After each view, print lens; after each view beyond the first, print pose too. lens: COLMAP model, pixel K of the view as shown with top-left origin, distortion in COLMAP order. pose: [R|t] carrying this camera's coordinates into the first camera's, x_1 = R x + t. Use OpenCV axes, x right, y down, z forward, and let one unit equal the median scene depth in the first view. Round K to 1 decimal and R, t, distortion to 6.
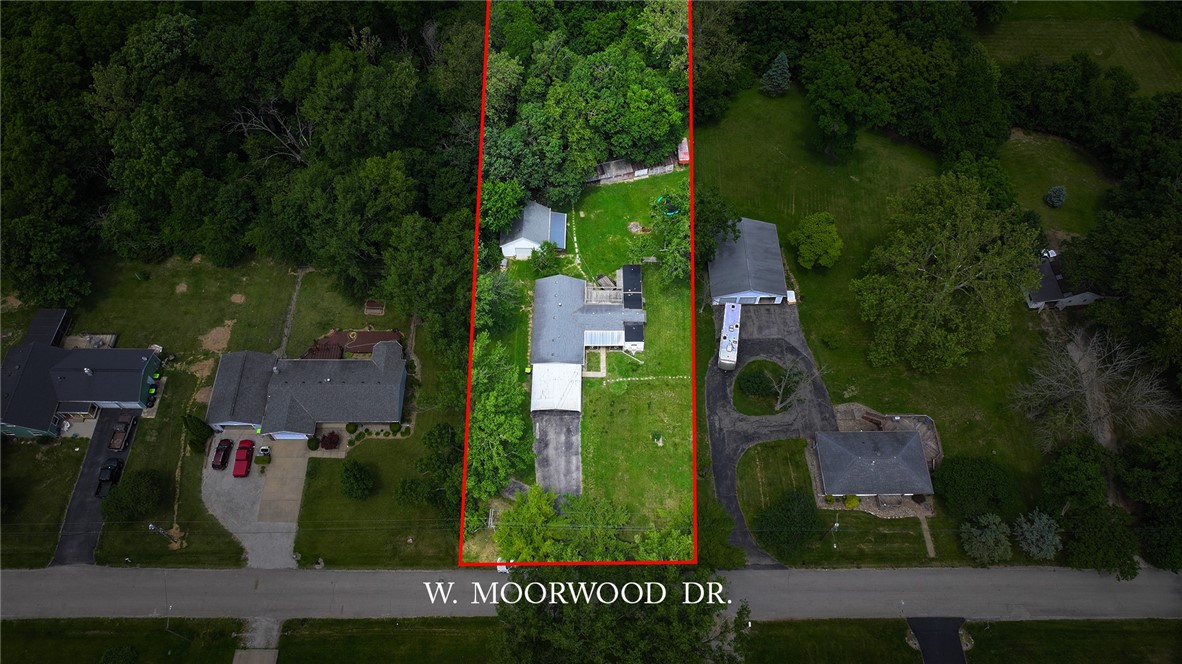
lens RADIAL K [[829.1, 0, 596.0], [0, 829.1, 330.6], [0, 0, 1]] dist [0.001065, 0.000951]
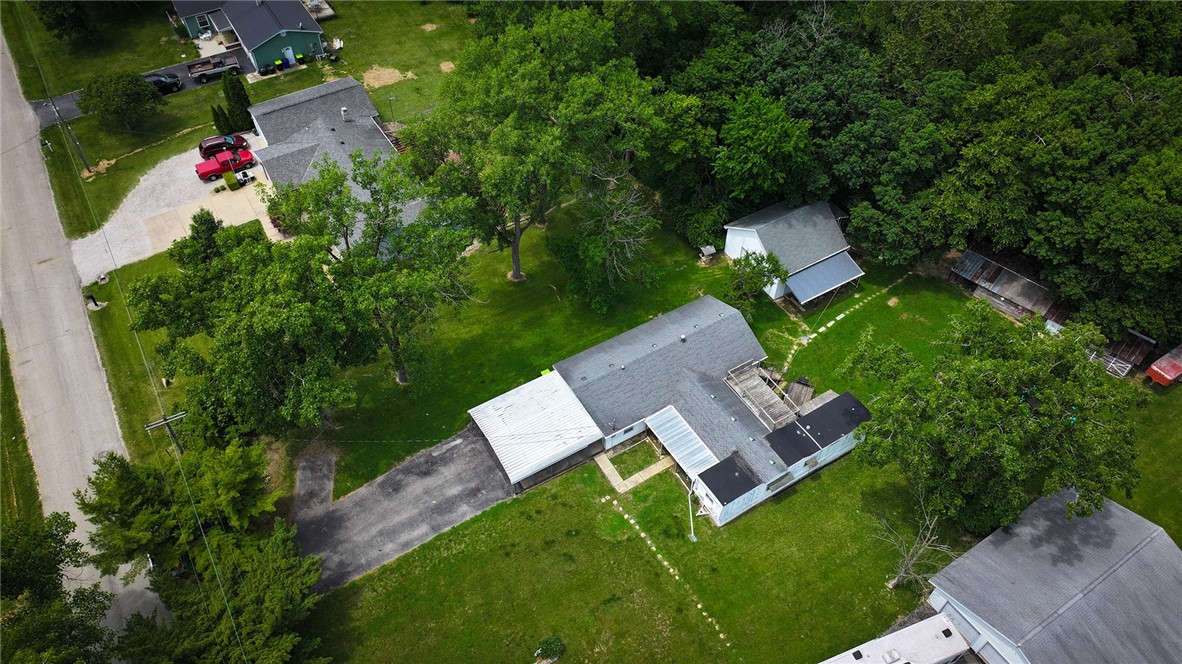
lens RADIAL K [[829.1, 0, 596.0], [0, 829.1, 330.6], [0, 0, 1]] dist [0.001065, 0.000951]
pose [[0.524923, 0.633880, -0.568025, 0.216966], [-0.737587, 0.671811, 0.068080, -0.030089], [0.424760, 0.383230, 0.820191, 0.568256]]
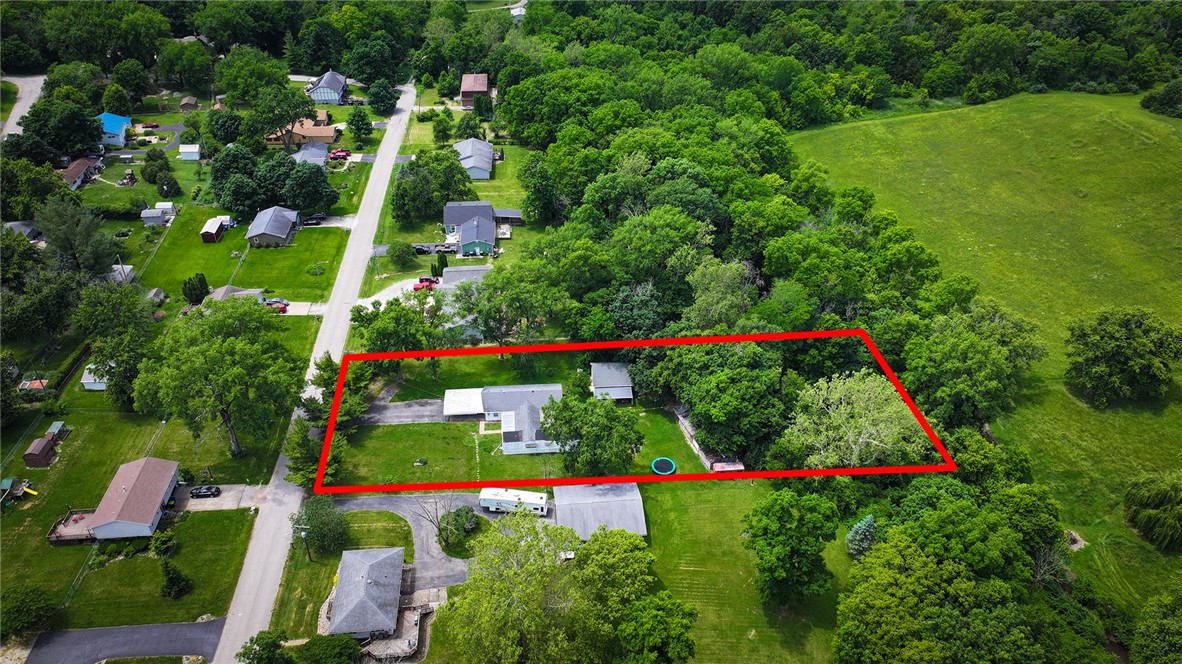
lens RADIAL K [[829.1, 0, 596.0], [0, 829.1, 330.6], [0, 0, 1]] dist [0.001065, 0.000951]
pose [[0.089264, 0.557521, -0.825350, 0.966303], [-0.866987, 0.451389, 0.211145, -0.427743], [0.490271, 0.696720, 0.523656, 0.330934]]
